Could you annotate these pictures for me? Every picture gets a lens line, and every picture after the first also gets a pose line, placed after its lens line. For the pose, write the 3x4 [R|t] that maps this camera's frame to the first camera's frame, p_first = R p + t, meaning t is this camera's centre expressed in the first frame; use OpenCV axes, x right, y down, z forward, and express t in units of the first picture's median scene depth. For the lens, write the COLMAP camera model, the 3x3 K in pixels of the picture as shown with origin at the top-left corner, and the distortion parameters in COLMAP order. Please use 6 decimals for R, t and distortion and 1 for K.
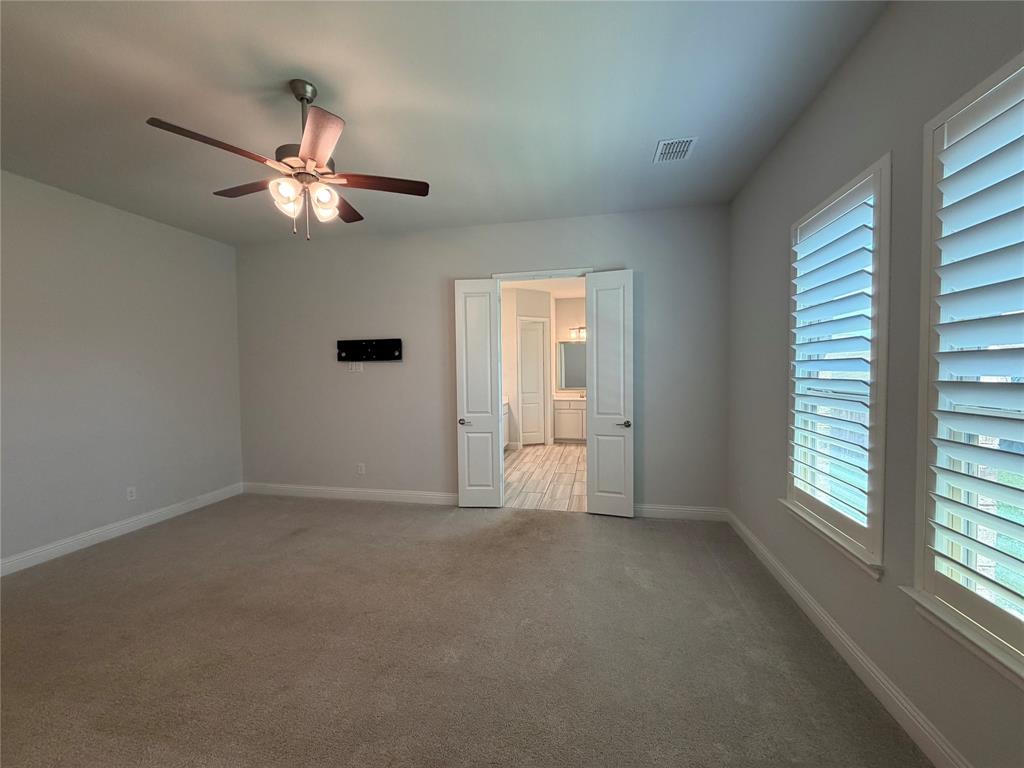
lens RADIAL K [[407.3, 0, 509.1], [0, 407.3, 385.6], [0, 0, 1]] dist [0.000210, -0.000342]
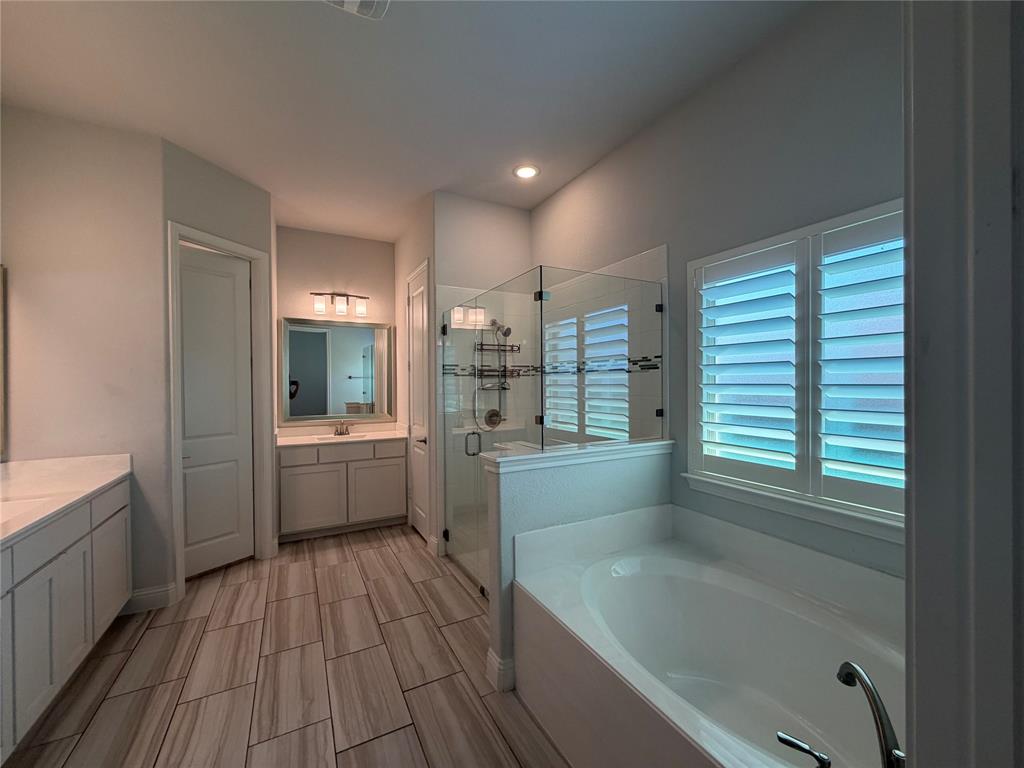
lens RADIAL K [[407.3, 0, 509.1], [0, 407.3, 385.6], [0, 0, 1]] dist [0.000210, -0.000342]
pose [[0.766982, 0.000356, 0.641669, 0.038794], [0.021725, 0.999412, -0.026522, -0.024417], [-0.641301, 0.034283, 0.766523, 0.977595]]
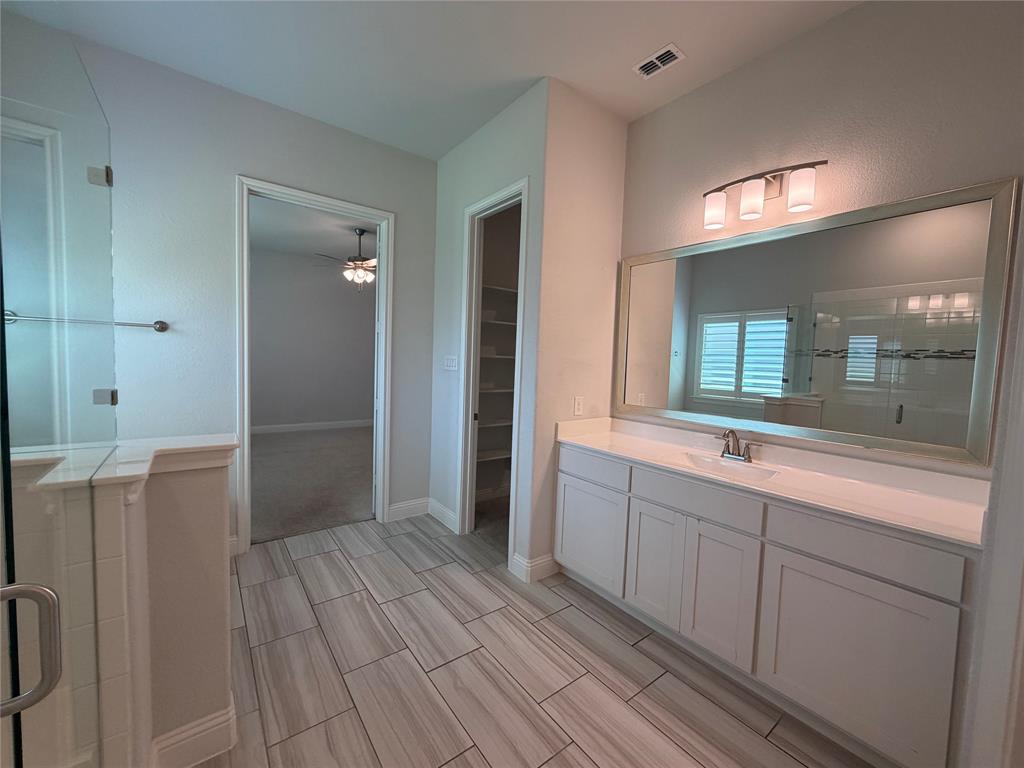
lens RADIAL K [[407.3, 0, 509.1], [0, 407.3, 385.6], [0, 0, 1]] dist [0.000210, -0.000342]
pose [[-0.652861, 0.035427, -0.756649, 0.409584], [-0.053227, 0.994291, 0.092480, -0.044468], [0.755605, 0.100651, -0.647248, 1.711129]]
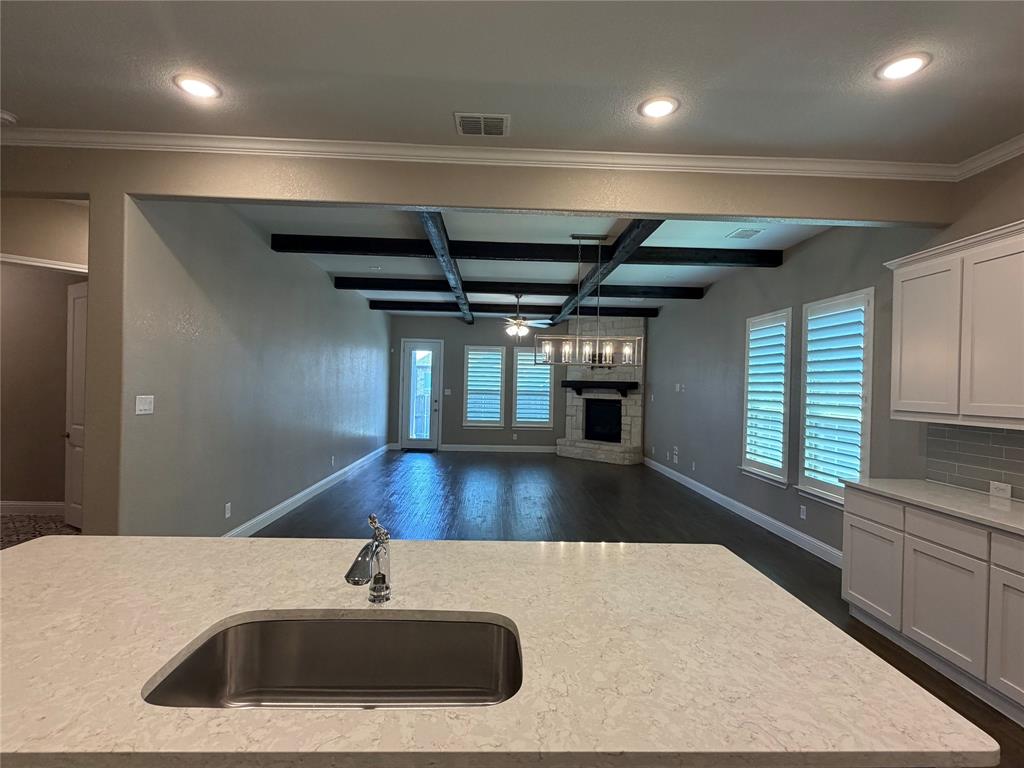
lens RADIAL K [[503.1, 0, 512.6], [0, 503.1, 387.7], [0, 0, 1]] dist [0.002332, 0.000074]
pose [[0.969085, 0.029403, 0.244970, -0.546175], [-0.023428, 0.999354, -0.027271, 0.007529], [-0.245614, 0.020688, 0.969147, -0.581812]]
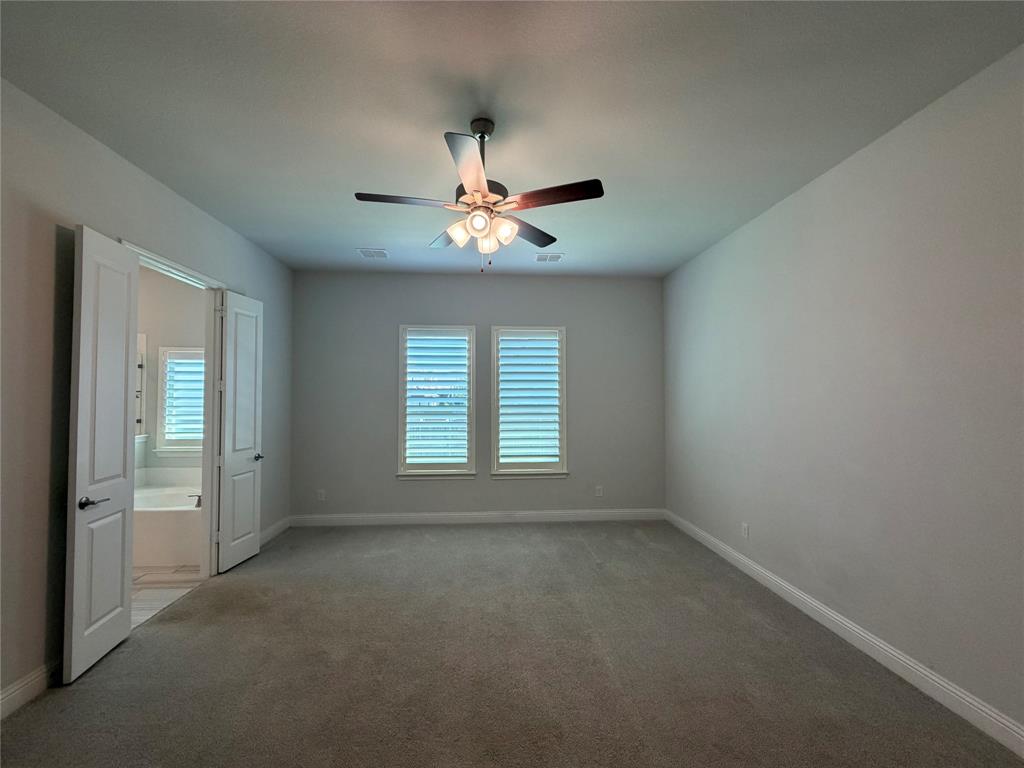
lens RADIAL K [[407.3, 0, 509.1], [0, 407.3, 385.6], [0, 0, 1]] dist [0.000210, -0.000342]
pose [[-0.271324, 0.036901, 0.961780, -0.749782], [0.035781, 0.998961, -0.028233, -0.024886], [-0.961823, 0.026753, -0.272362, 0.624294]]
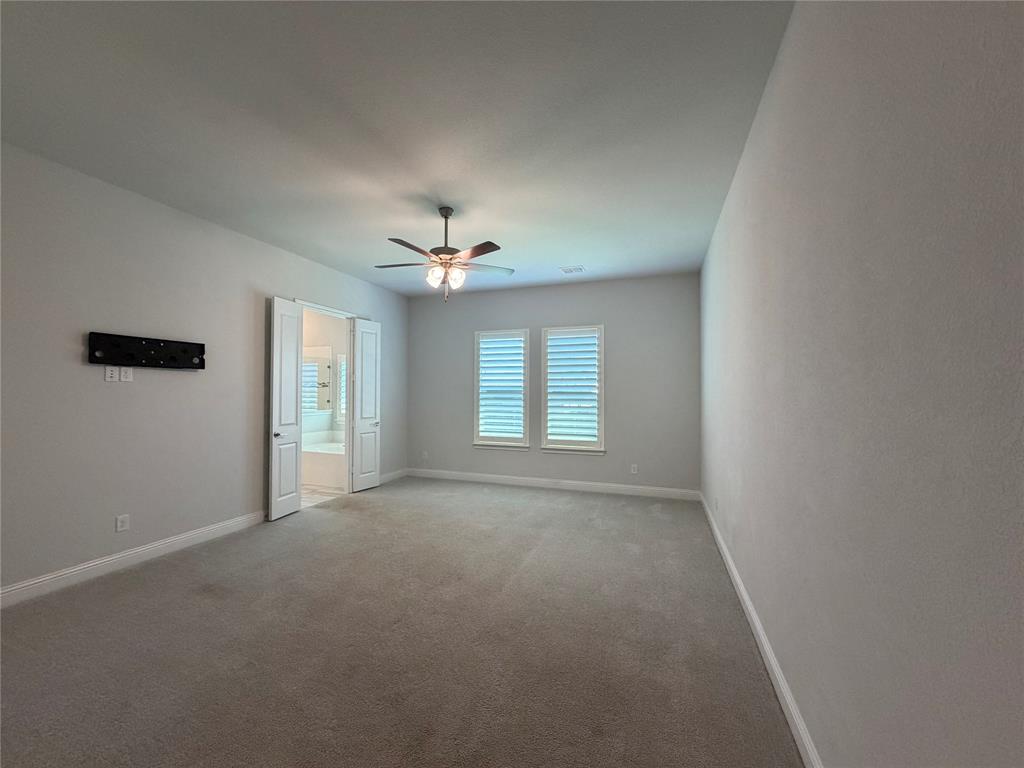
lens RADIAL K [[410.0, 0, 510.6], [0, 410.0, 384.1], [0, 0, 1]] dist [-0.000543, -0.000160]
pose [[0.137366, 0.032080, 0.990001, -1.054142], [0.028308, 0.998940, -0.036297, 0.016068], [-0.990116, 0.033011, 0.136312, 0.273673]]
